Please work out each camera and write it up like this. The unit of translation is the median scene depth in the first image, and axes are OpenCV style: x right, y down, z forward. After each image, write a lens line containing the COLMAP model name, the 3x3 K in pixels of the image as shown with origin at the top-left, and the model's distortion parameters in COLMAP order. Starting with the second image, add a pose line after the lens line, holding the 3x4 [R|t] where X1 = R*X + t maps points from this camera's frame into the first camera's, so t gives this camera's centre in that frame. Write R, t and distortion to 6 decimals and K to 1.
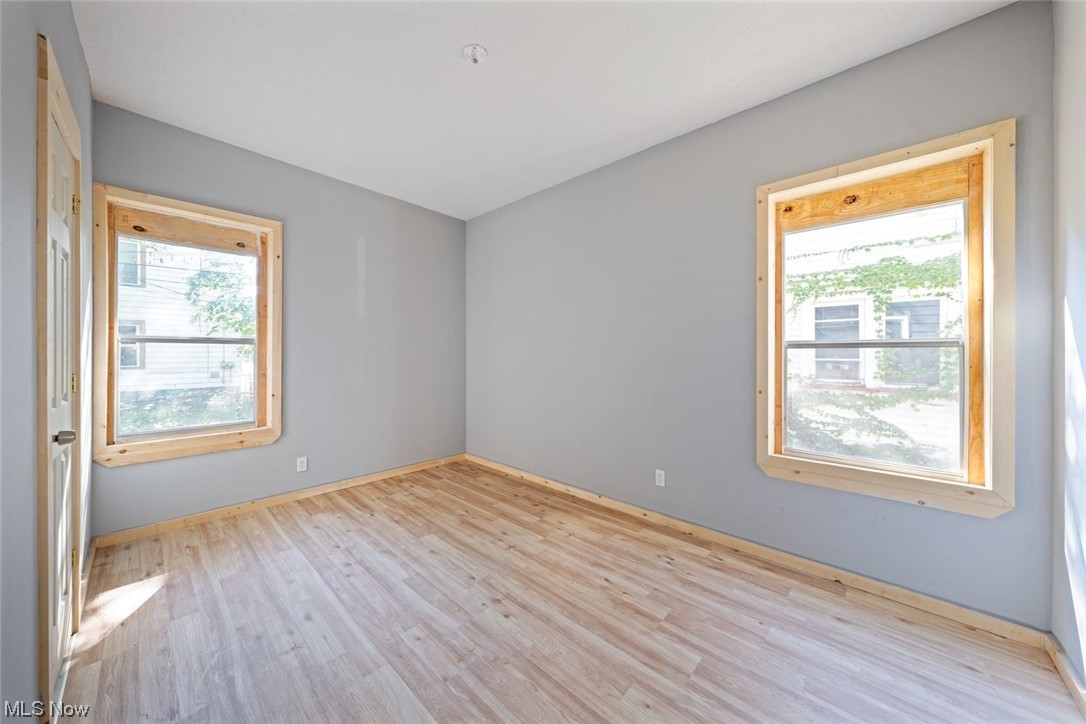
lens RADIAL K [[372.3, 0, 543.3], [0, 372.3, 357.8], [0, 0, 1]] dist [-0.004391, 0.000107]
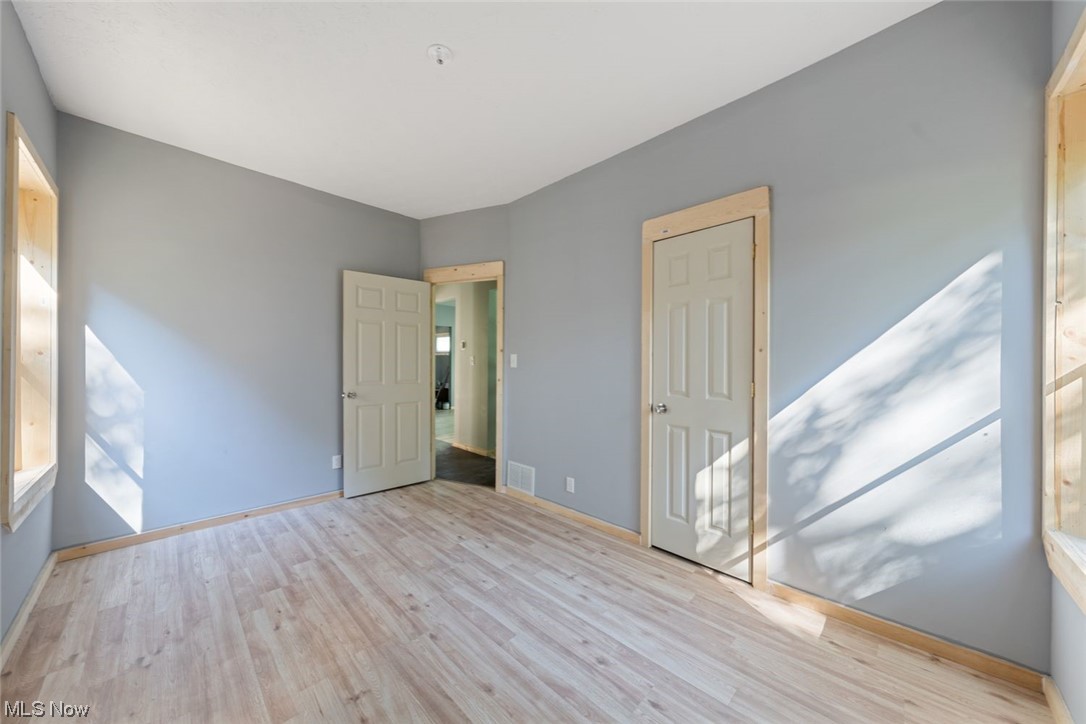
lens RADIAL K [[372.3, 0, 542.8], [0, 372.3, 360.7], [0, 0, 1]] dist [-0.004391, 0.000107]
pose [[-0.999542, -0.010230, 0.028474, -0.500046], [-0.010126, 0.999941, 0.003809, -0.027318], [-0.028511, 0.003519, -0.999587, 2.009219]]
